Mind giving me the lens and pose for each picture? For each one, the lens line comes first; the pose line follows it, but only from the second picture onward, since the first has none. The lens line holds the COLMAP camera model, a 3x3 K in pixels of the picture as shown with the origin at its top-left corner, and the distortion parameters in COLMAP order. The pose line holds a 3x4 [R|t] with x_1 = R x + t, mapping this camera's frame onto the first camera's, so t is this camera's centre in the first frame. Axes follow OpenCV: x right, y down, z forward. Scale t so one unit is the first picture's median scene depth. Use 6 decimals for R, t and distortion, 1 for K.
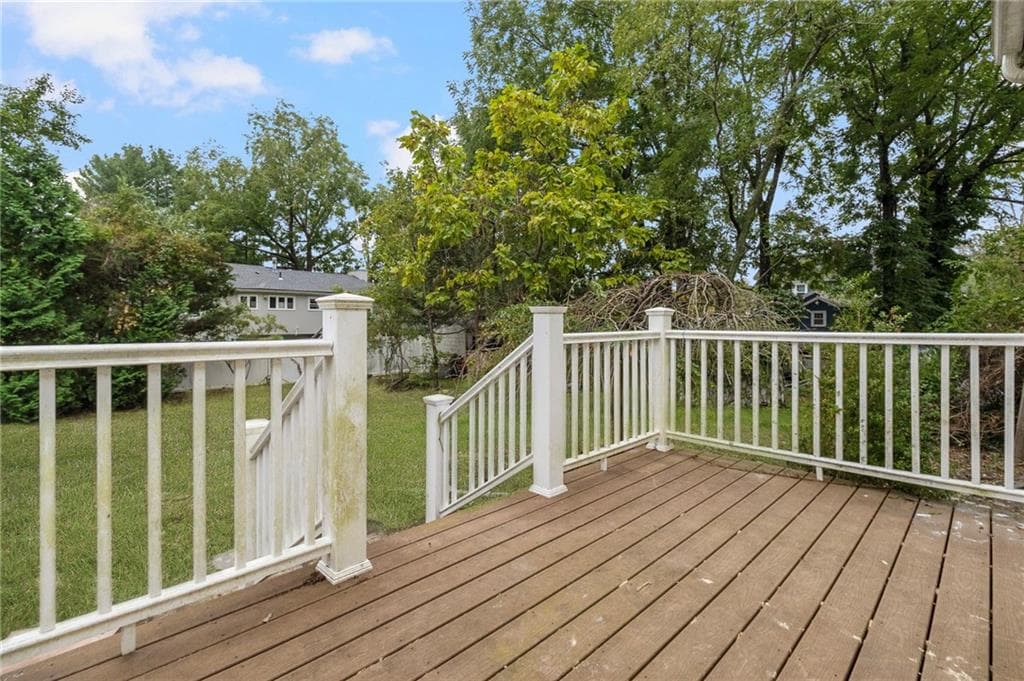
lens RADIAL K [[476.5, 0, 512.4], [0, 476.5, 317.9], [0, 0, 1]] dist [0.004453, -0.000364]
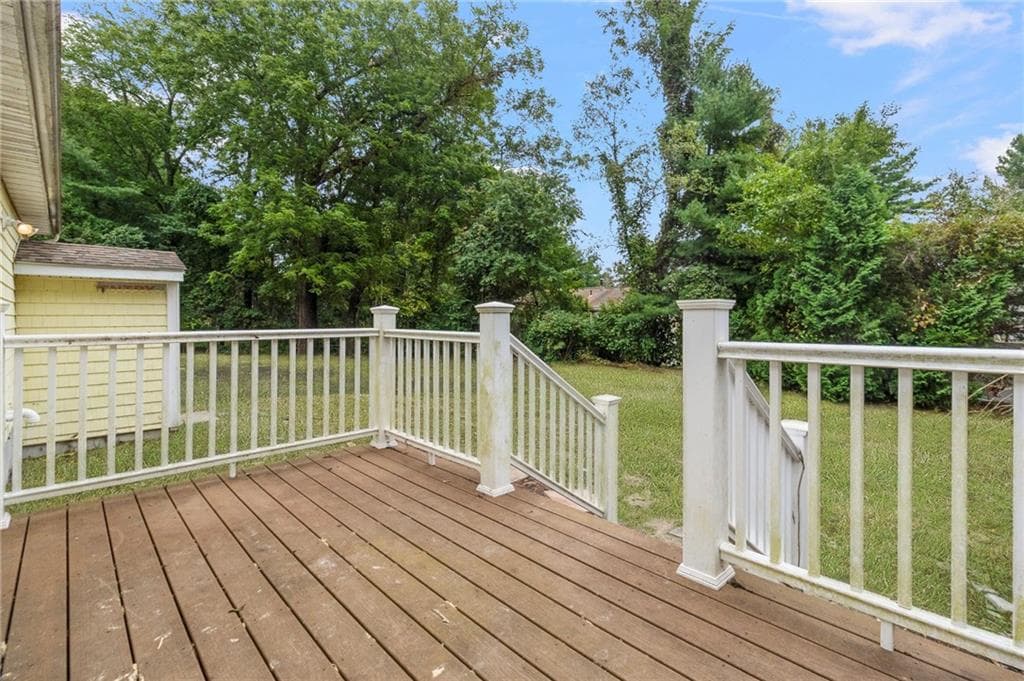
lens RADIAL K [[476.5, 0, 507.7], [0, 476.5, 311.6], [0, 0, 1]] dist [0.004453, -0.000364]
pose [[-0.031501, -0.014211, -0.999403, 0.468675], [0.006871, 0.999872, -0.014434, 0.001421], [0.999480, -0.007322, -0.031399, 0.461094]]
